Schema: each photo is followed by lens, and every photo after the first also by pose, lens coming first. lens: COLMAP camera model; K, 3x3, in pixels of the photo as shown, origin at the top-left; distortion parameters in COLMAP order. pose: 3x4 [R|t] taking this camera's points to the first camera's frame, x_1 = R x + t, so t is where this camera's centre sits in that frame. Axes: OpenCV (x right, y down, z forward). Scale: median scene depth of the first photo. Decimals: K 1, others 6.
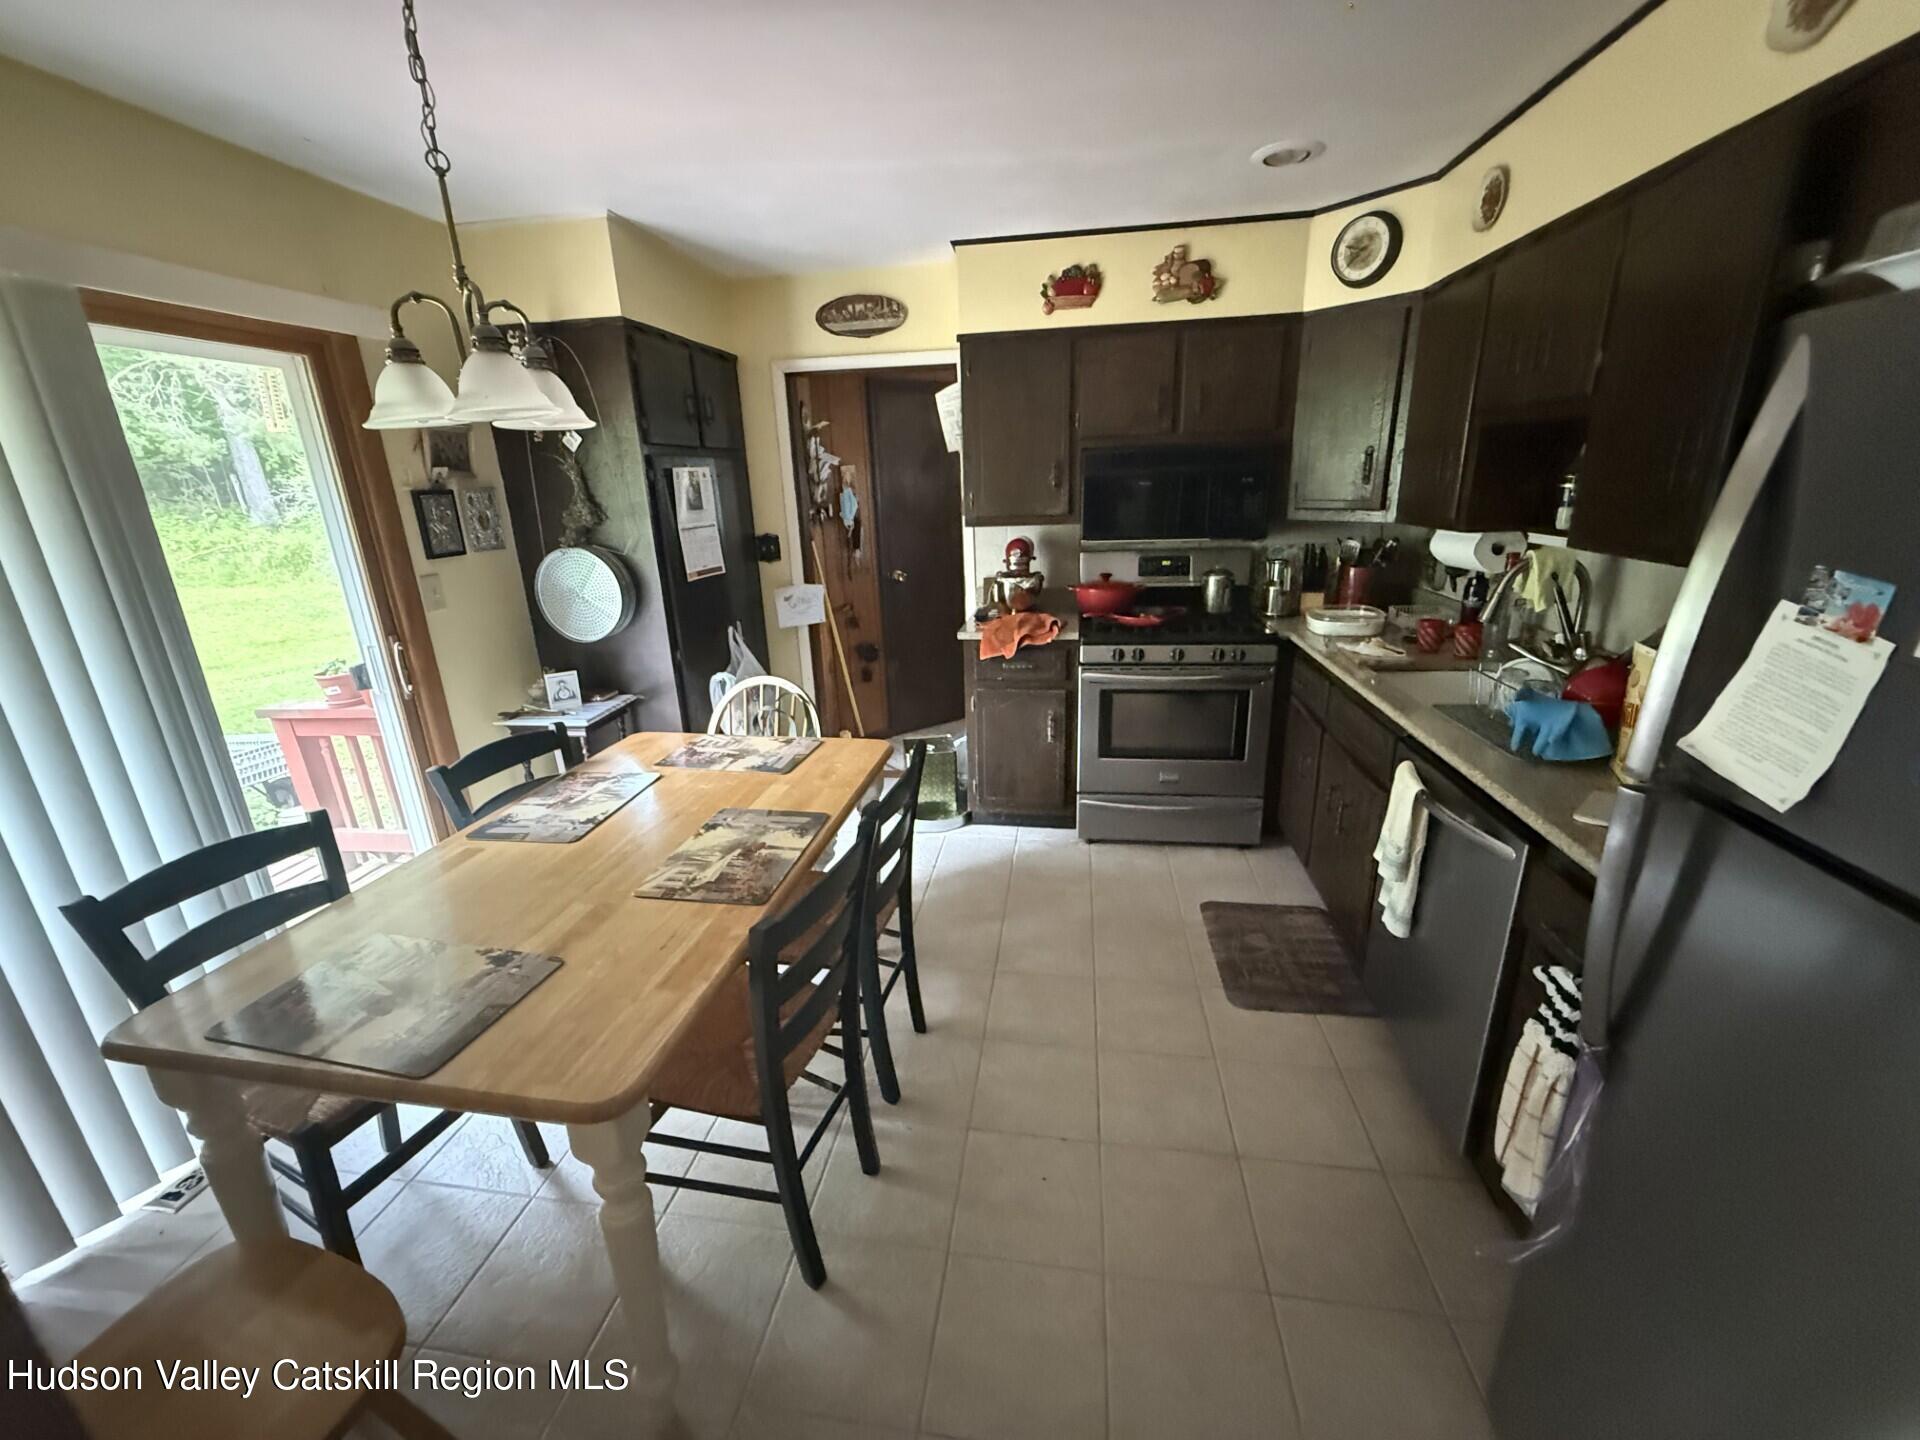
lens RADIAL K [[768.3, 0, 954.0], [0, 768.3, 718.3], [0, 0, 1]] dist [0.001071, 0.000088]
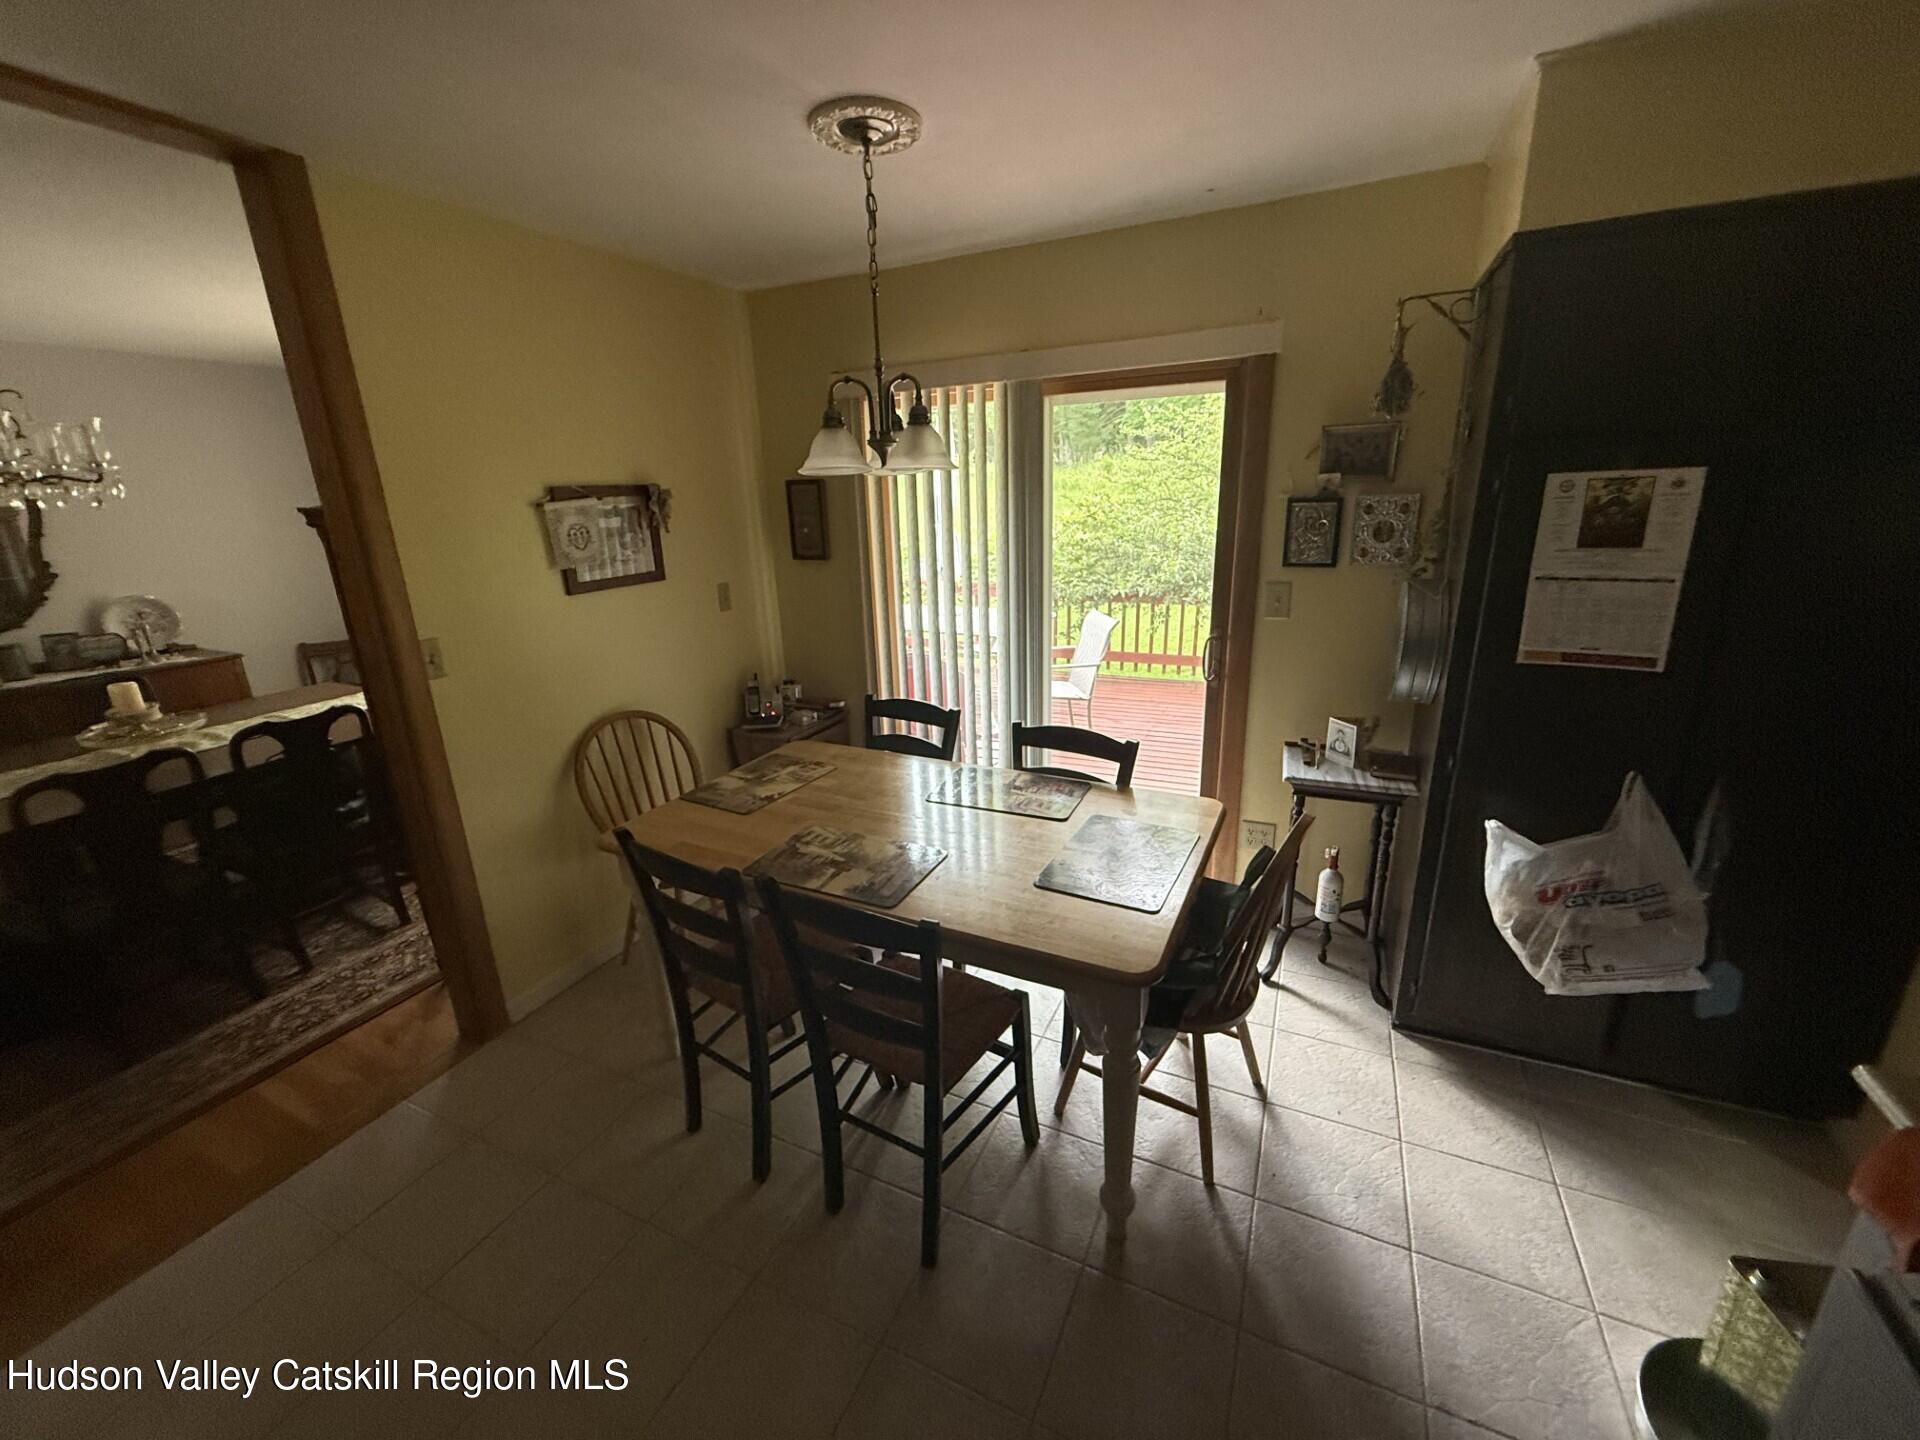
lens RADIAL K [[768.3, 0, 953.7], [0, 768.3, 725.5], [0, 0, 1]] dist [0.001071, 0.000088]
pose [[-0.284710, 0.319759, -0.903712, 0.450881], [-0.249090, 0.885668, 0.391849, -0.347997], [0.925686, 0.336669, -0.172510, 0.955464]]
